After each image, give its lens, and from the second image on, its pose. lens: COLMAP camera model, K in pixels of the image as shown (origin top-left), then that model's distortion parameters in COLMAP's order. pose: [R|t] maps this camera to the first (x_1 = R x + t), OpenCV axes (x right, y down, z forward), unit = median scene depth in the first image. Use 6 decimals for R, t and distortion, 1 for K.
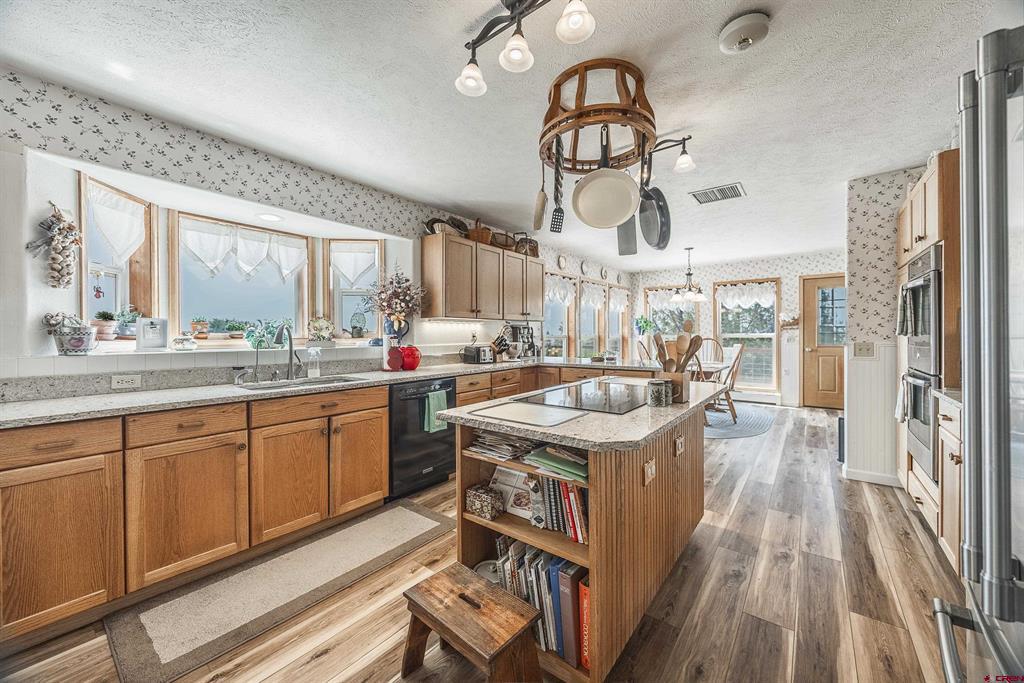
lens RADIAL K [[391.4, 0, 509.3], [0, 391.4, 340.3], [0, 0, 1]] dist [-0.003152, -0.000809]
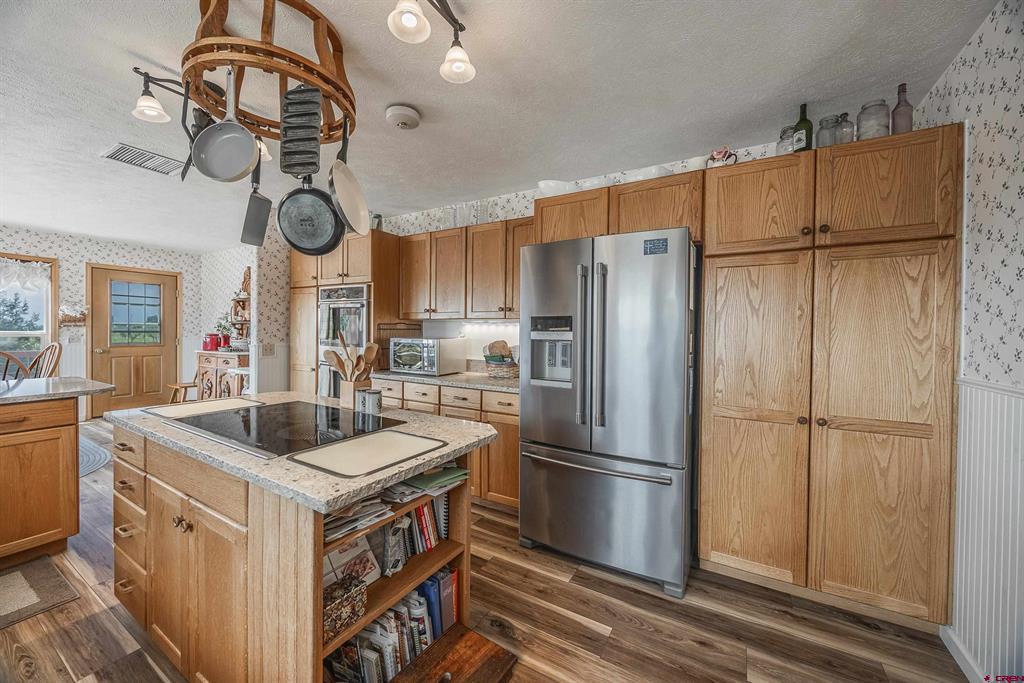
lens RADIAL K [[391.4, 0, 517.0], [0, 391.4, 338.5], [0, 0, 1]] dist [-0.003152, -0.000809]
pose [[-0.154843, -0.013112, 0.987852, -0.420313], [-0.000294, 0.999912, 0.013226, -0.028870], [-0.987939, 0.001758, -0.154833, 0.443507]]
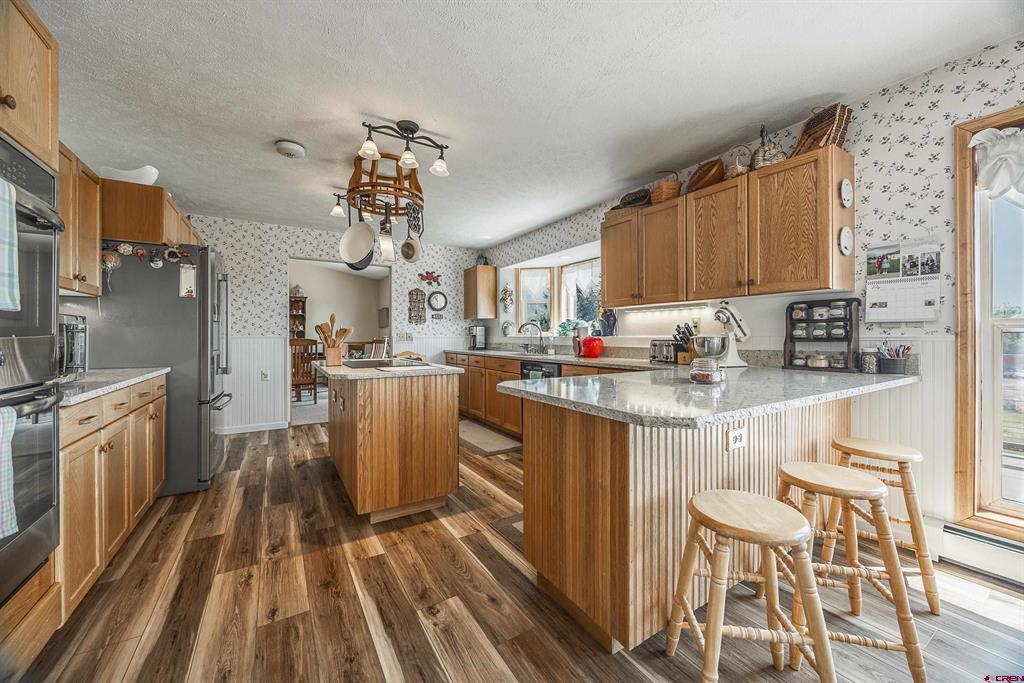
lens RADIAL K [[391.4, 0, 510.8], [0, 391.4, 340.6], [0, 0, 1]] dist [-0.003152, -0.000809]
pose [[-0.360515, 0.016906, -0.932600, 1.031069], [-0.003260, 0.999807, 0.019385, 0.008037], [0.932748, 0.010029, -0.360390, 1.401880]]
